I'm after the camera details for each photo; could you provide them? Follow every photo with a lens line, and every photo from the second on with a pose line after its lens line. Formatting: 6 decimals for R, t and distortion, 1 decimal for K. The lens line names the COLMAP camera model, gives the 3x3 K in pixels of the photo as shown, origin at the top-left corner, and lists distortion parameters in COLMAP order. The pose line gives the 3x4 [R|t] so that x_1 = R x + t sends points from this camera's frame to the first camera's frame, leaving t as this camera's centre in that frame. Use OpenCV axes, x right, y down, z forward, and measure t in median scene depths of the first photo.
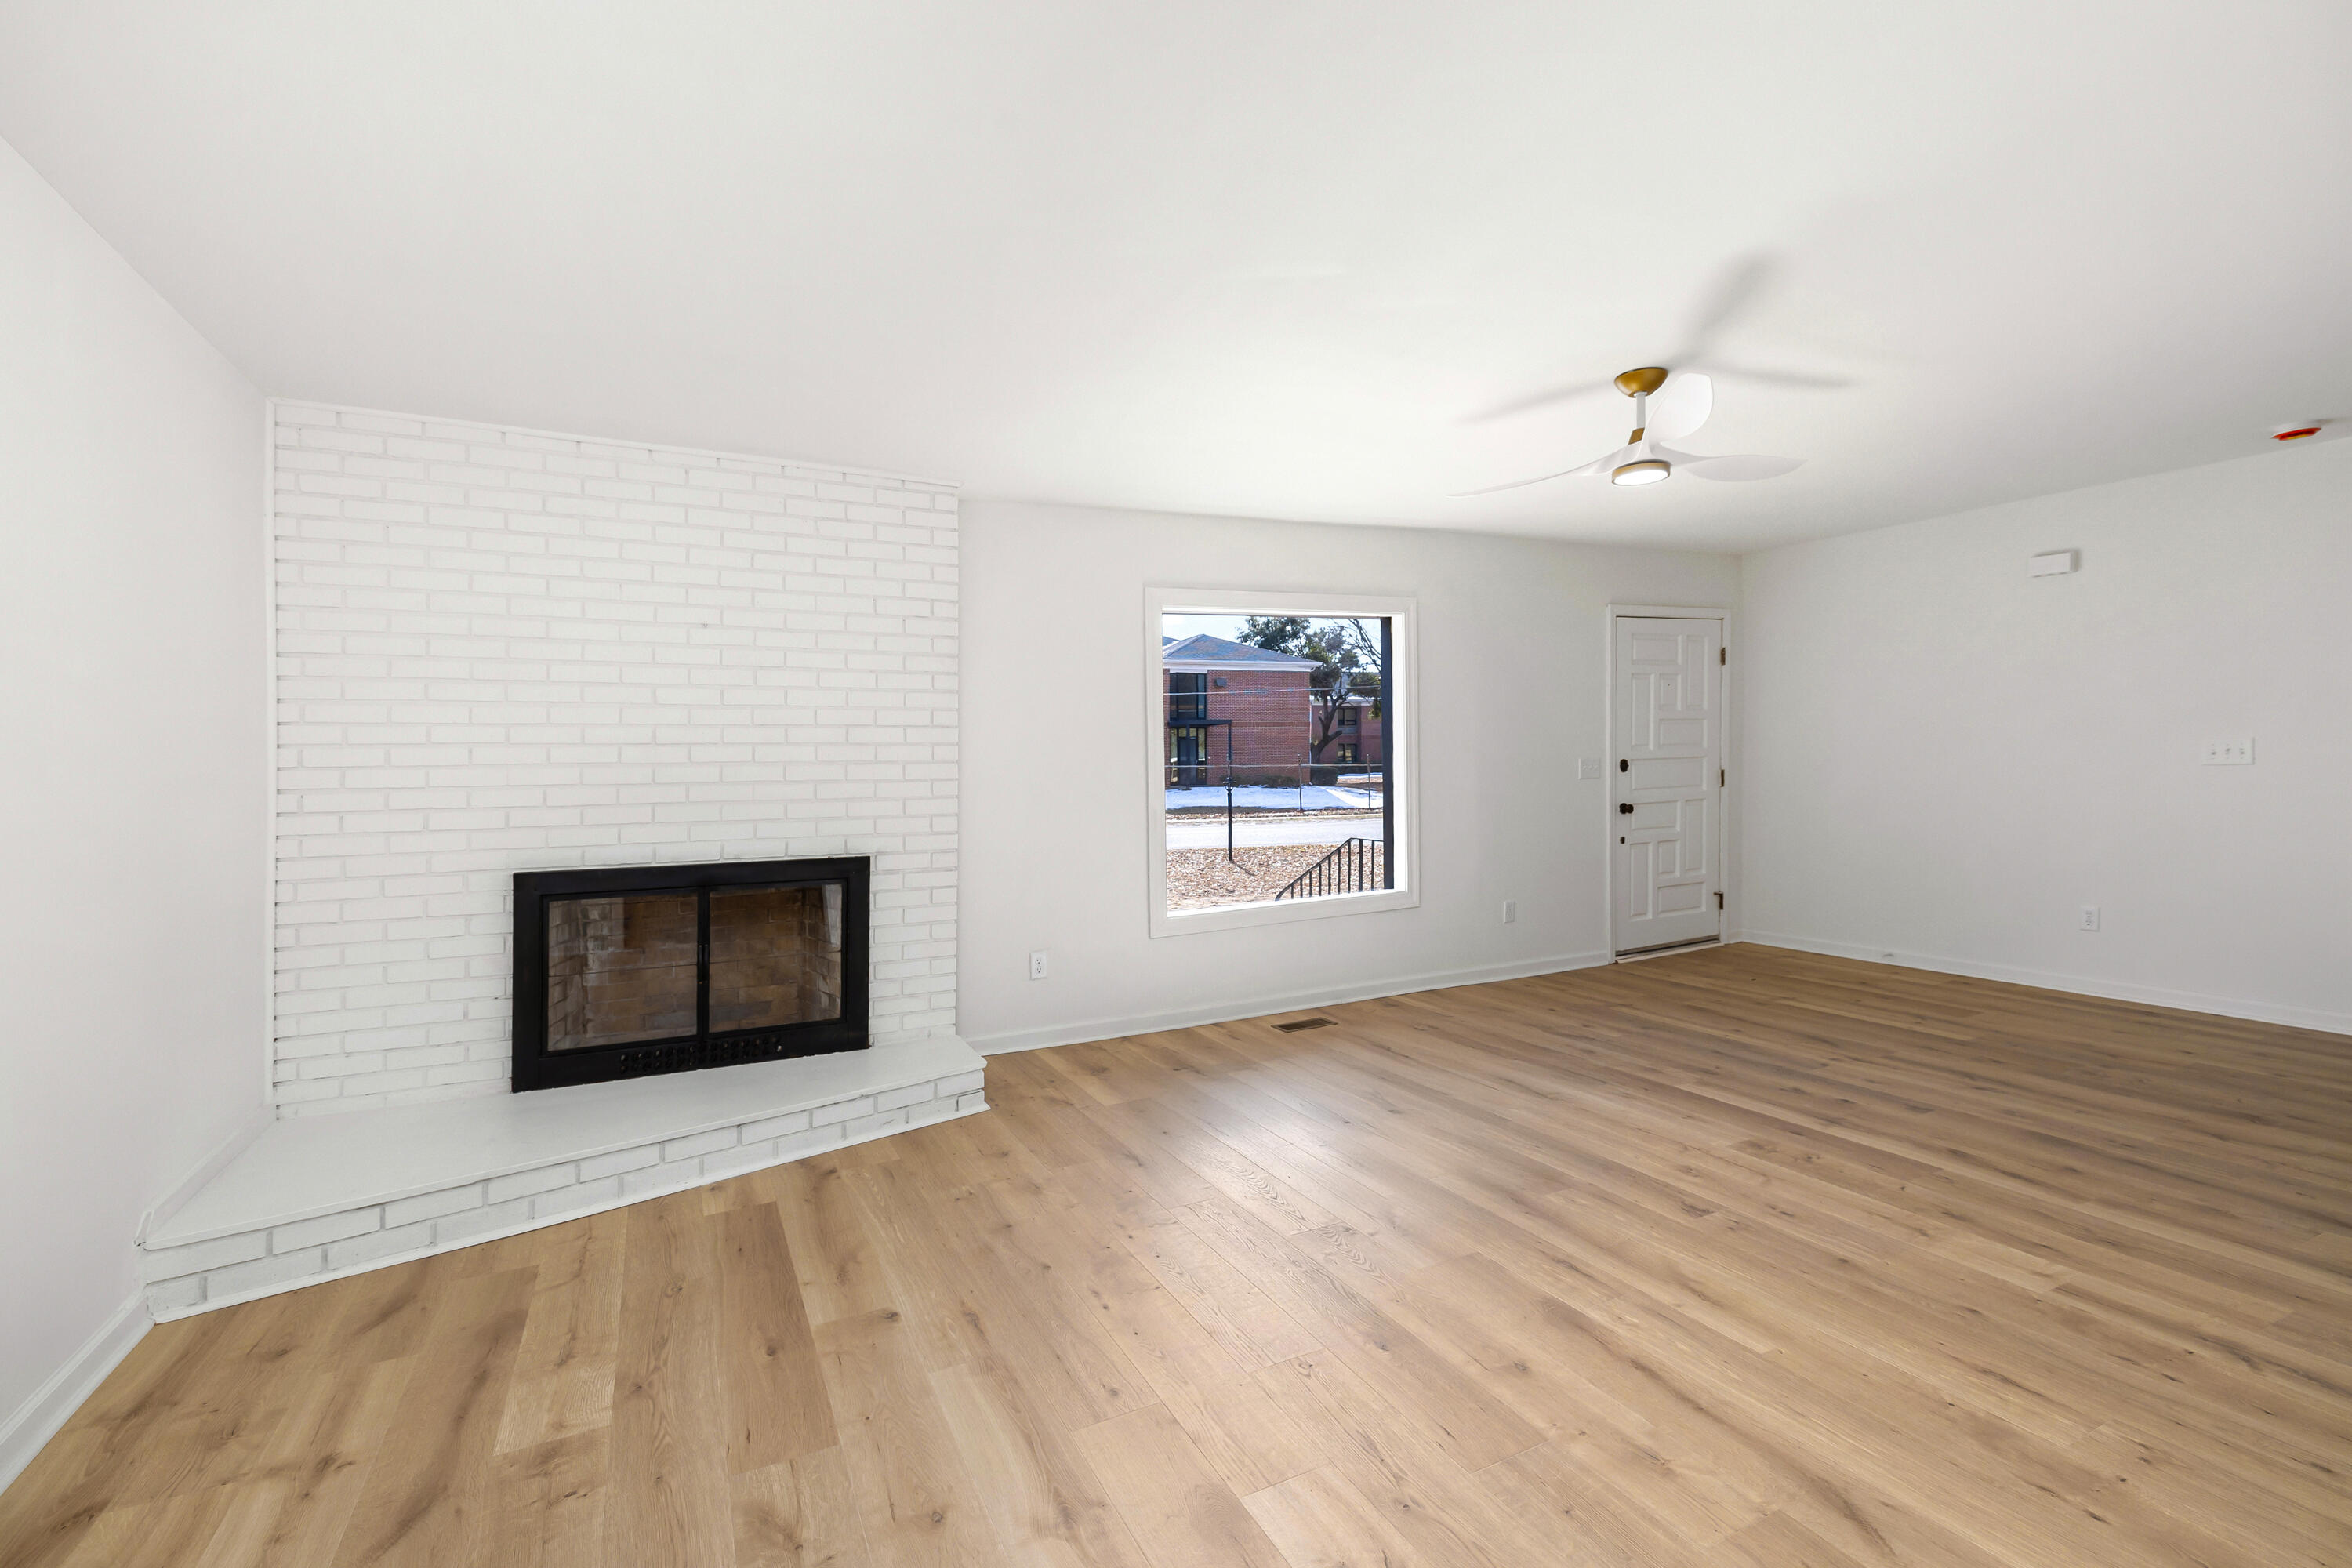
lens RADIAL K [[1027.1, 0, 1184.6], [0, 1027.1, 774.0], [0, 0, 1]] dist [-0.000076, -0.000075]
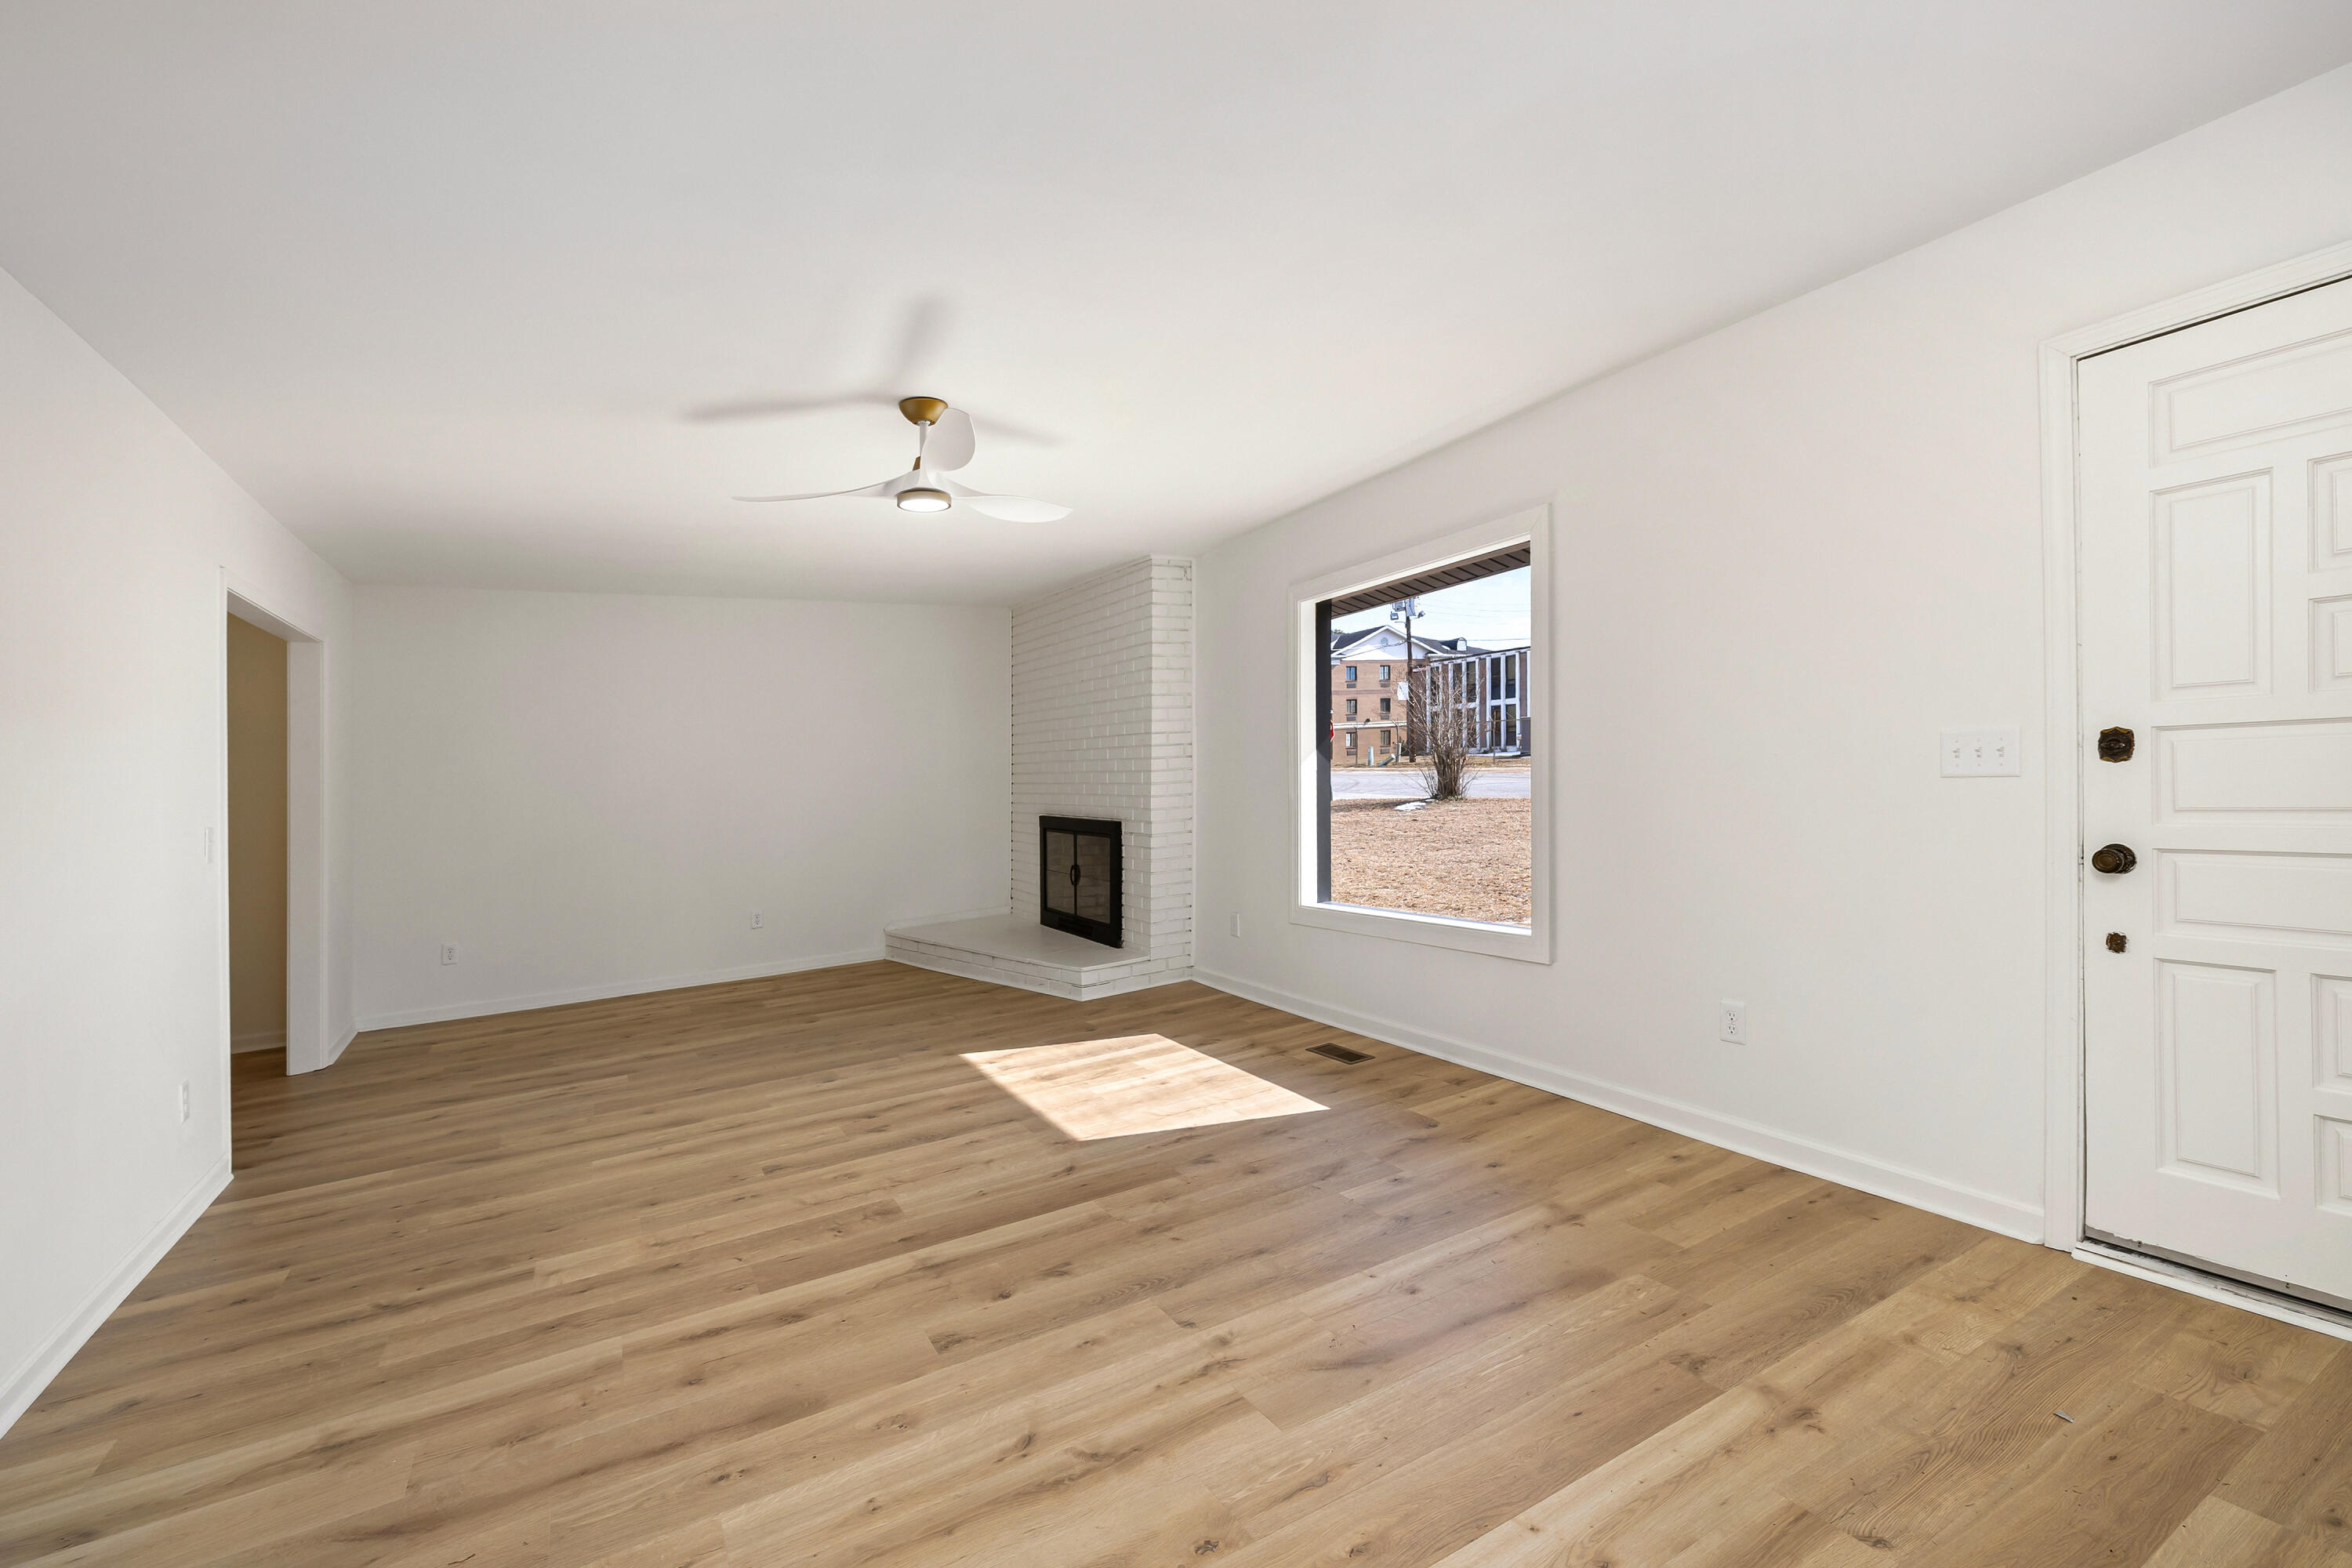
lens RADIAL K [[1051.6, 0, 1169.6], [0, 1051.6, 761.6], [0, 0, 1]] dist [-0.001193, 0.000214]
pose [[0.056298, 0.023421, -0.998139, 1.457569], [0.045863, 0.998609, 0.026019, -0.051175], [0.997360, -0.047242, 0.055145, 1.187024]]
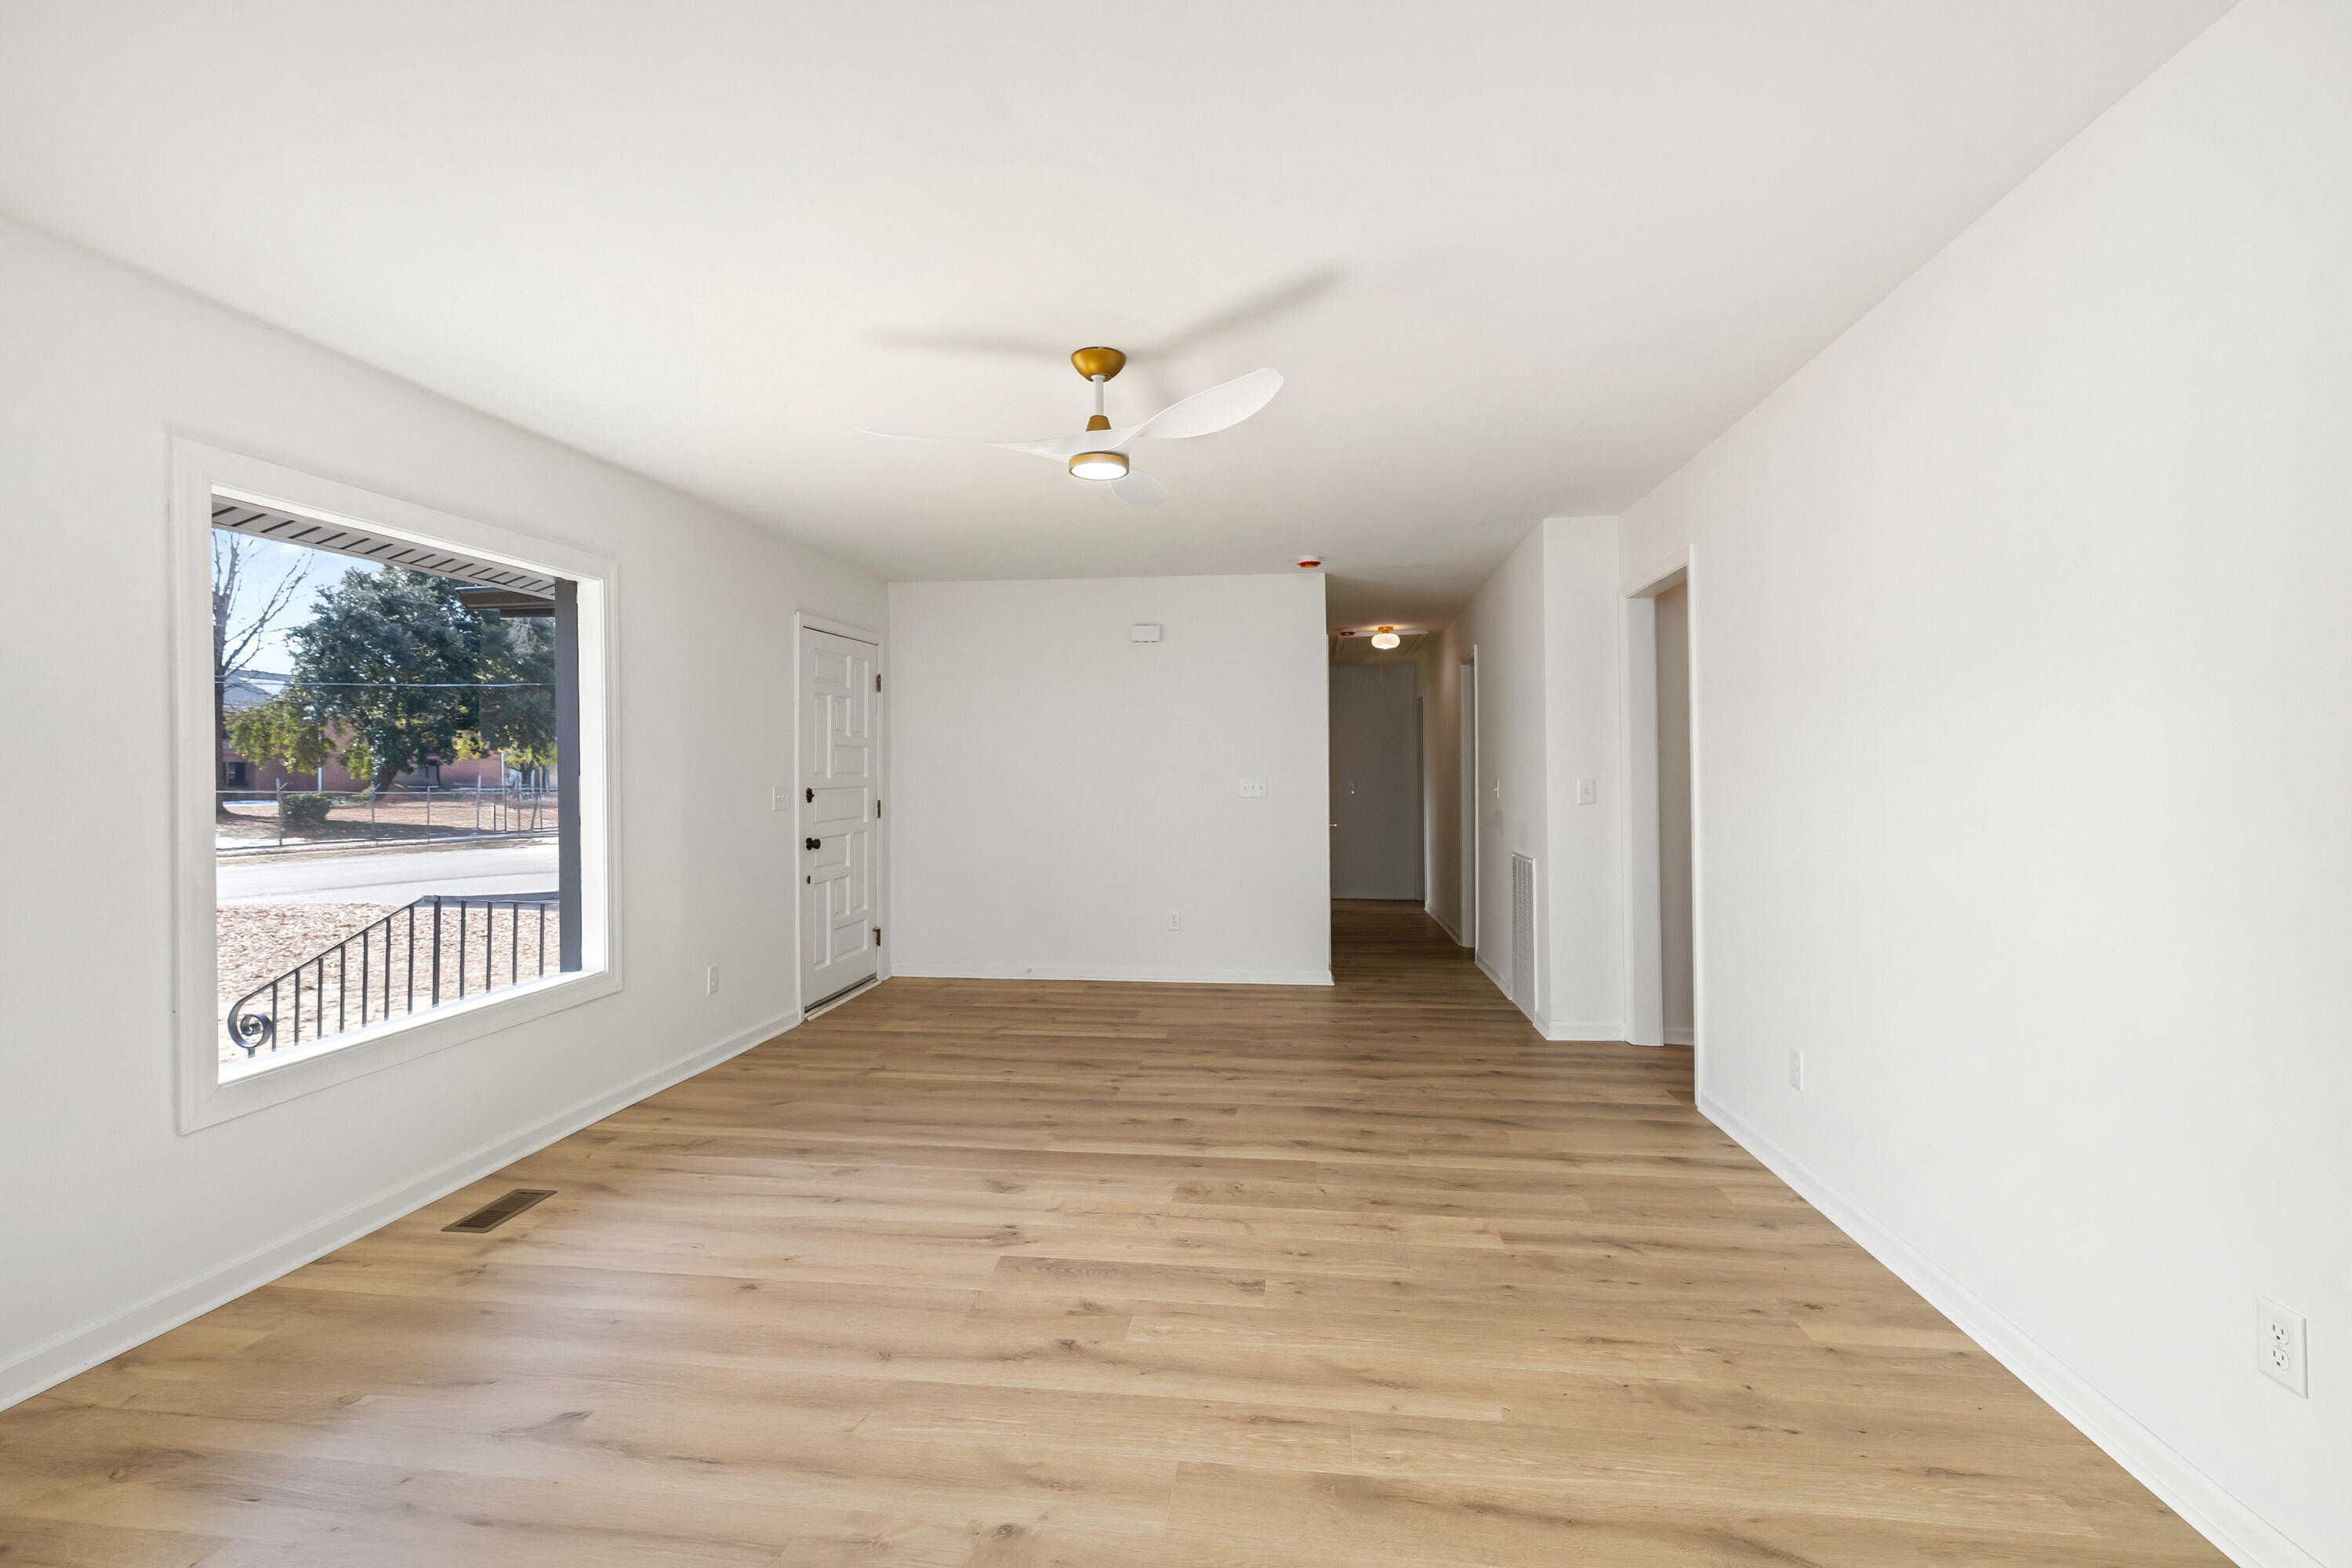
lens RADIAL K [[1038.7, 0, 1159.3], [0, 1038.7, 784.9], [0, 0, 1]] dist [-0.001062, 0.000046]
pose [[0.564024, 0.014944, 0.825623, -0.262562], [0.000141, 0.999834, -0.018194, -0.001646], [-0.825758, 0.010378, 0.563929, 0.456591]]
